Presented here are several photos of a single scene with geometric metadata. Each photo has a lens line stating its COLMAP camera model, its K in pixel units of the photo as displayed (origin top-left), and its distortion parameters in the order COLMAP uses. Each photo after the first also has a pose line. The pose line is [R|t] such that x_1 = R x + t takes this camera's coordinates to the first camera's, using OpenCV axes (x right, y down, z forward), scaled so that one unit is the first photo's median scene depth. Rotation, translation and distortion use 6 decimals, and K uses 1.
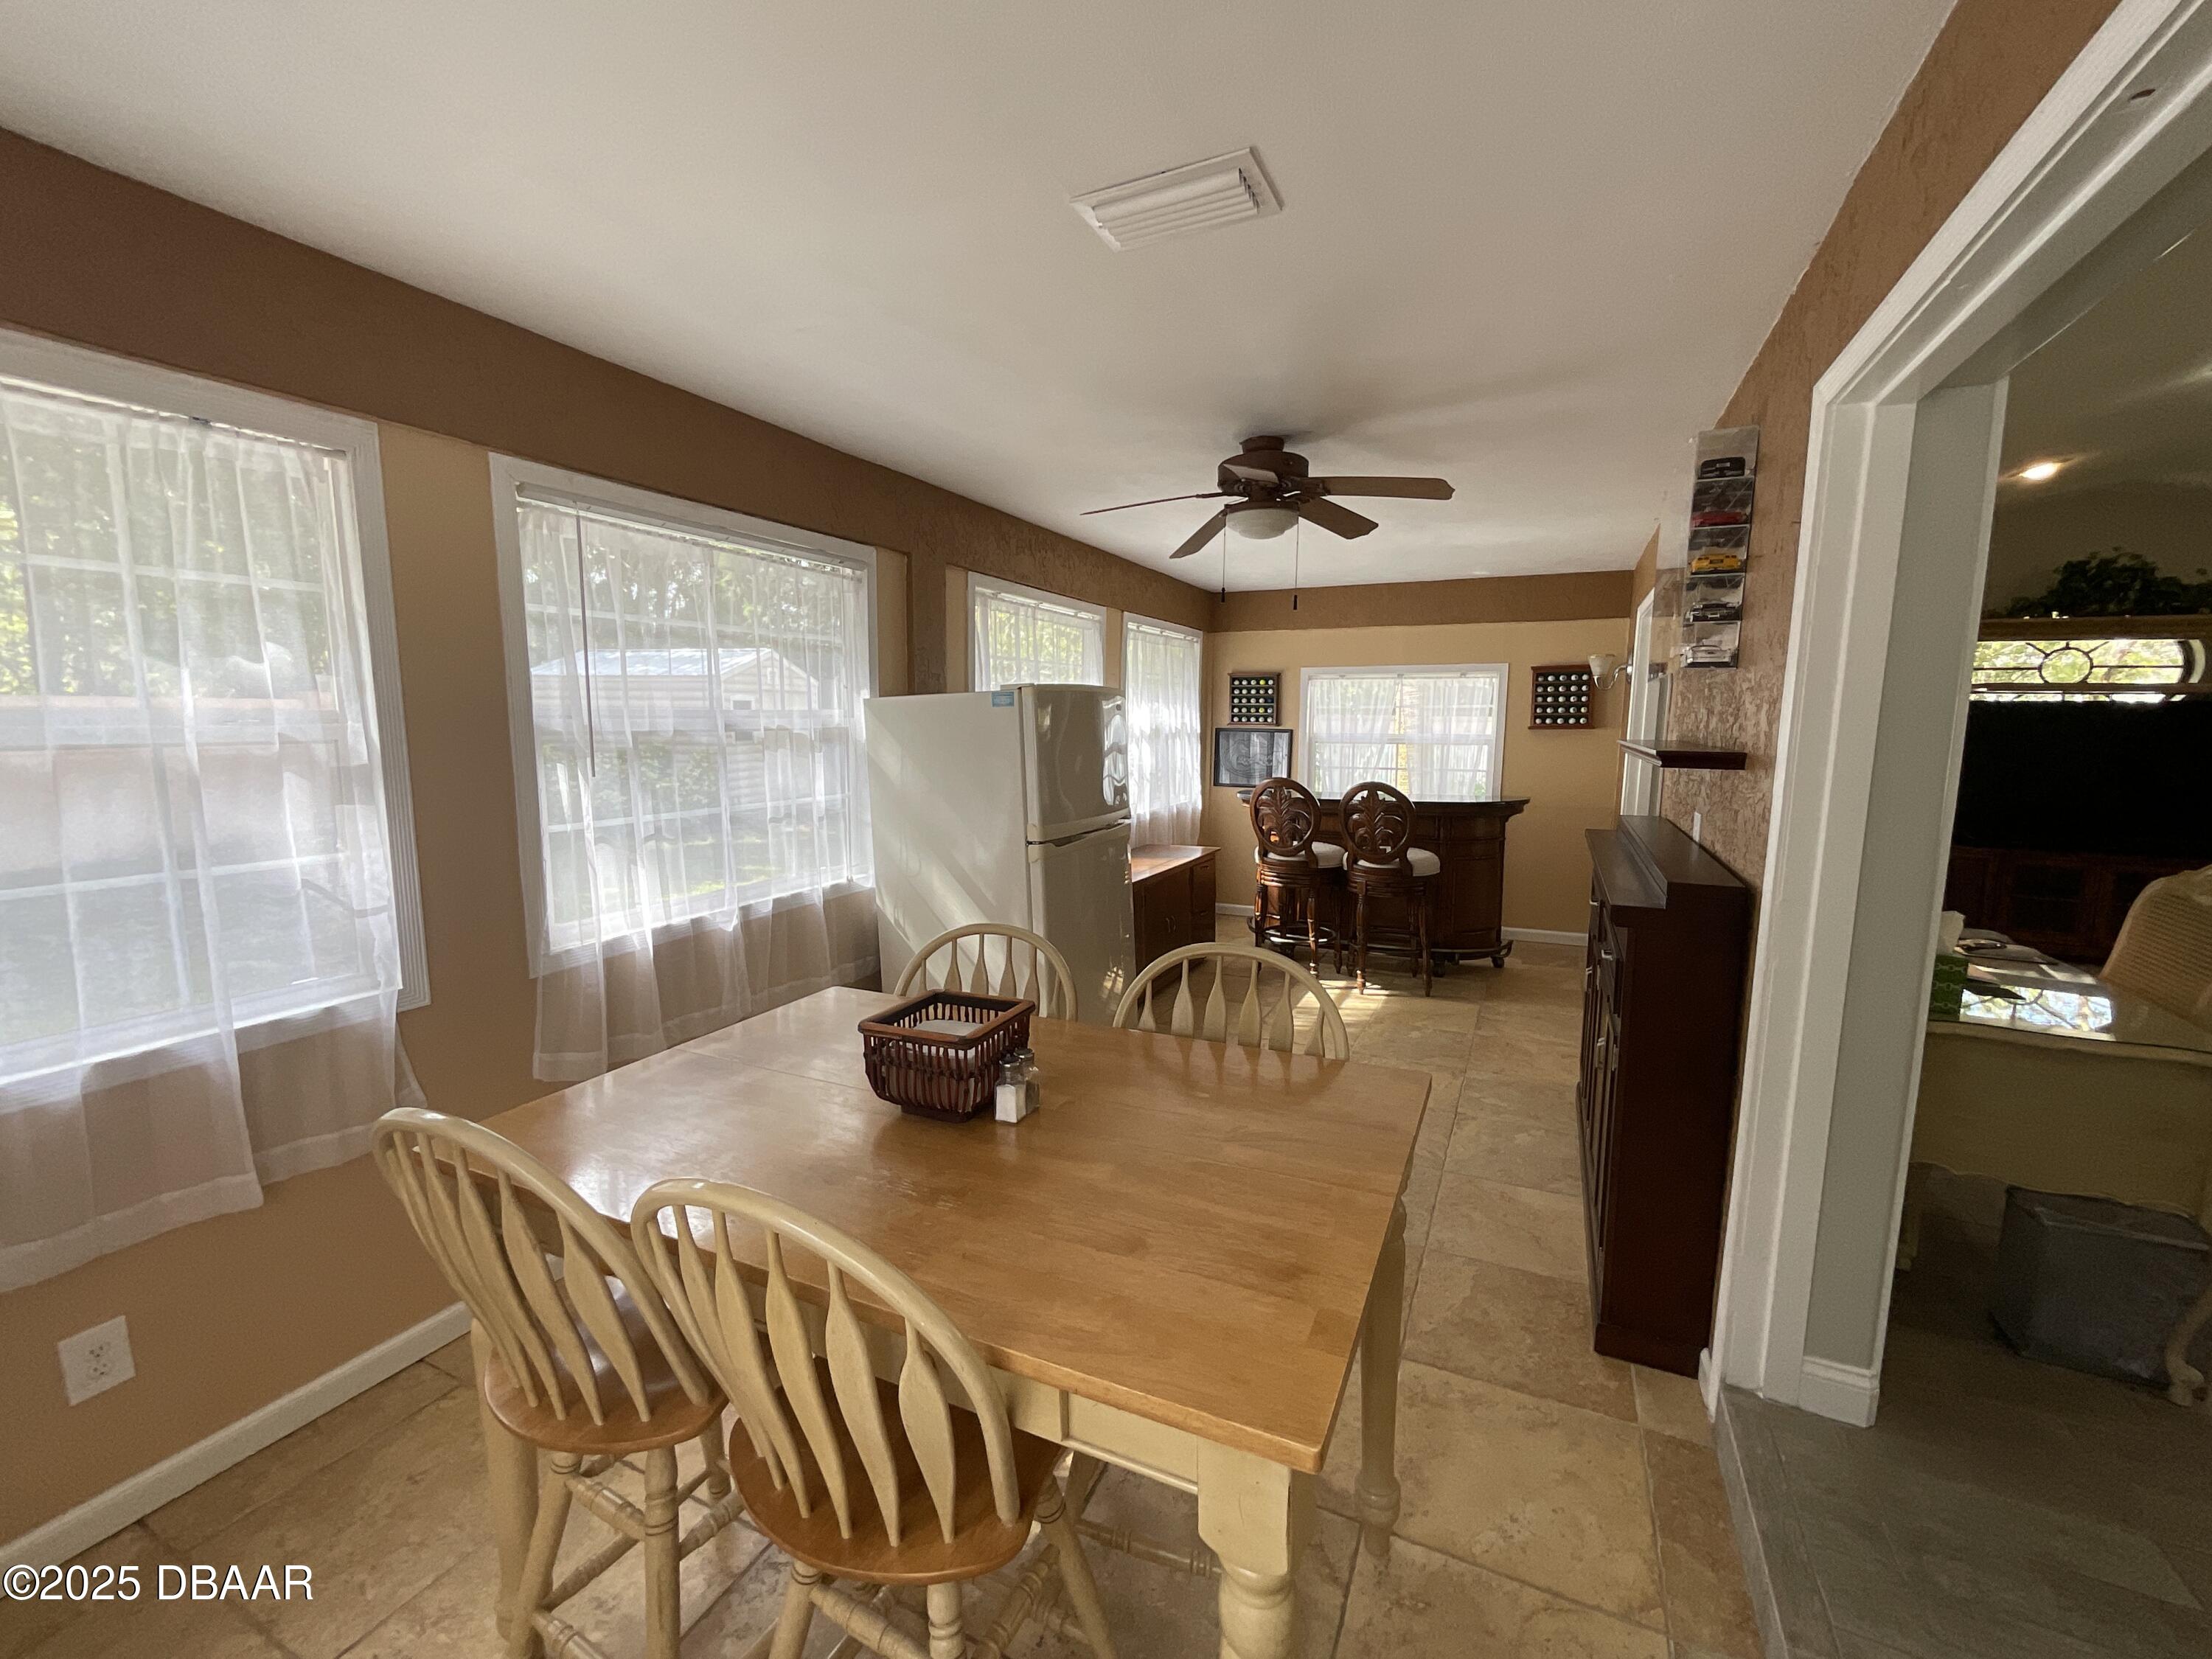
lens RADIAL K [[920.7, 0, 1112.4], [0, 920.7, 846.2], [0, 0, 1]] dist [-0.000886, -0.000342]
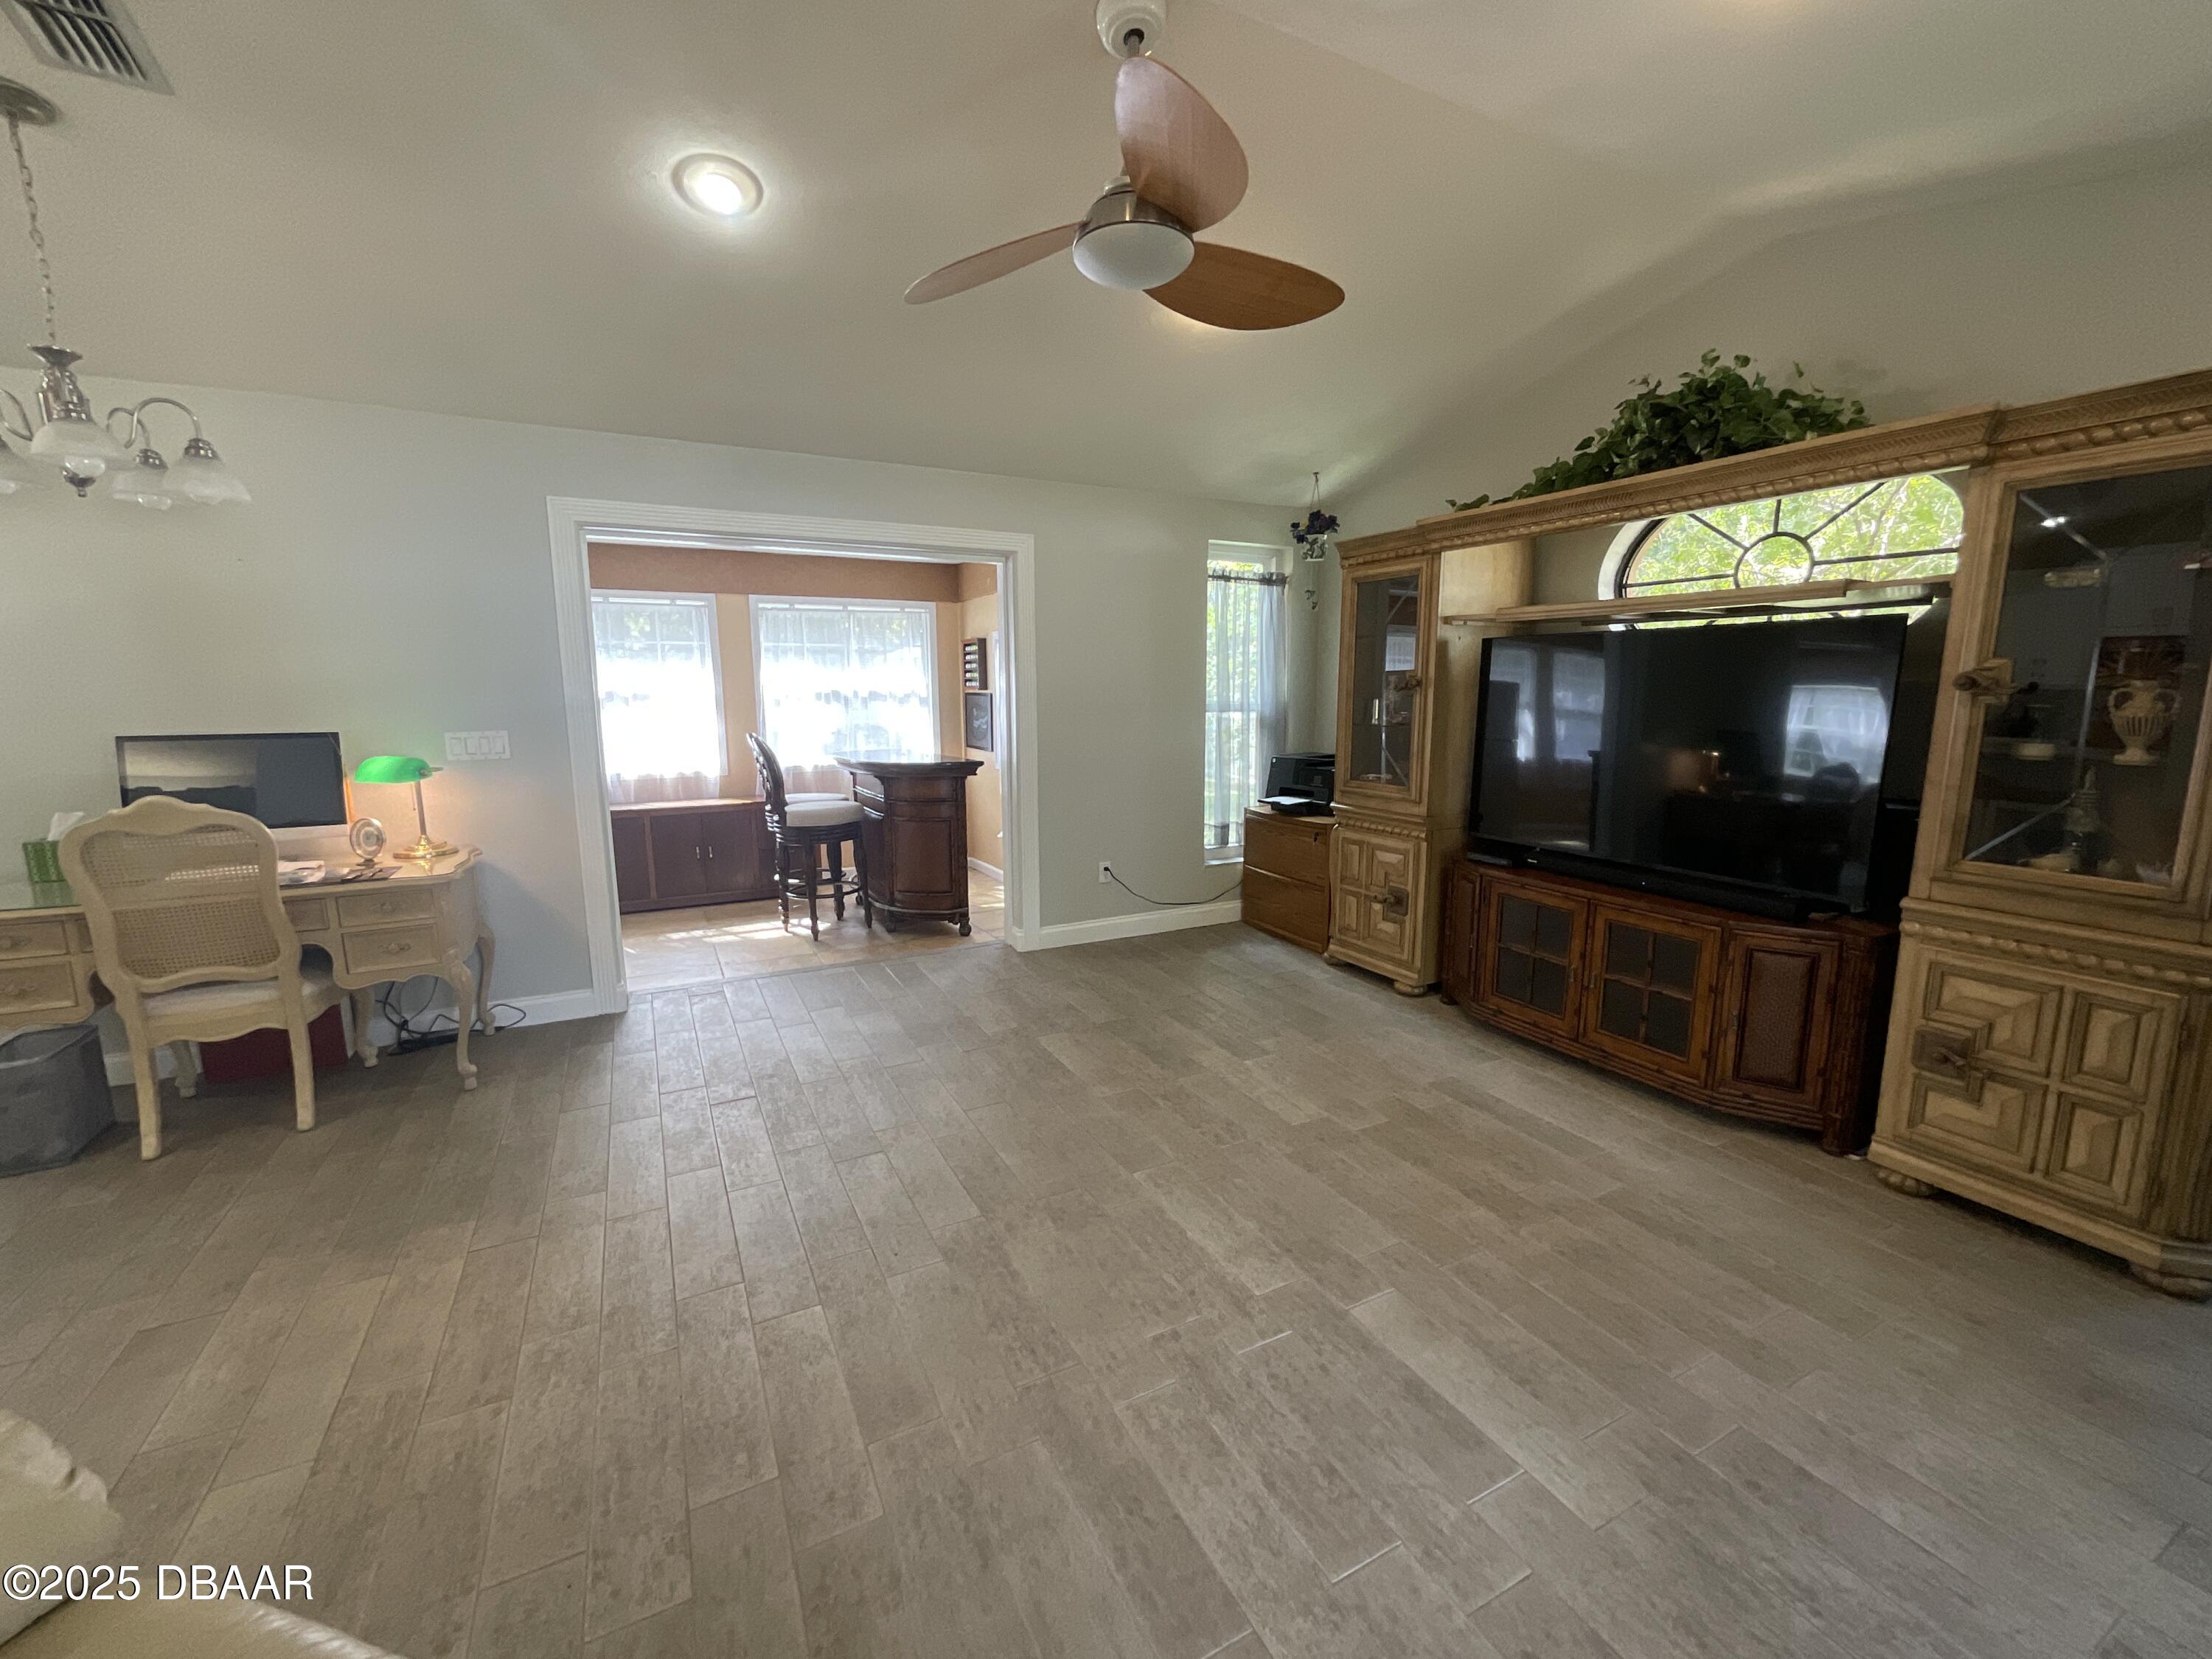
lens RADIAL K [[901.4, 0, 1109.9], [0, 901.4, 827.9], [0, 0, 1]] dist [0.001880, 0.000858]
pose [[0.791102, 0.084774, -0.605781, 1.284660], [-0.073277, 0.996352, 0.043737, -0.038502], [0.607279, 0.009790, 0.794429, 0.386374]]
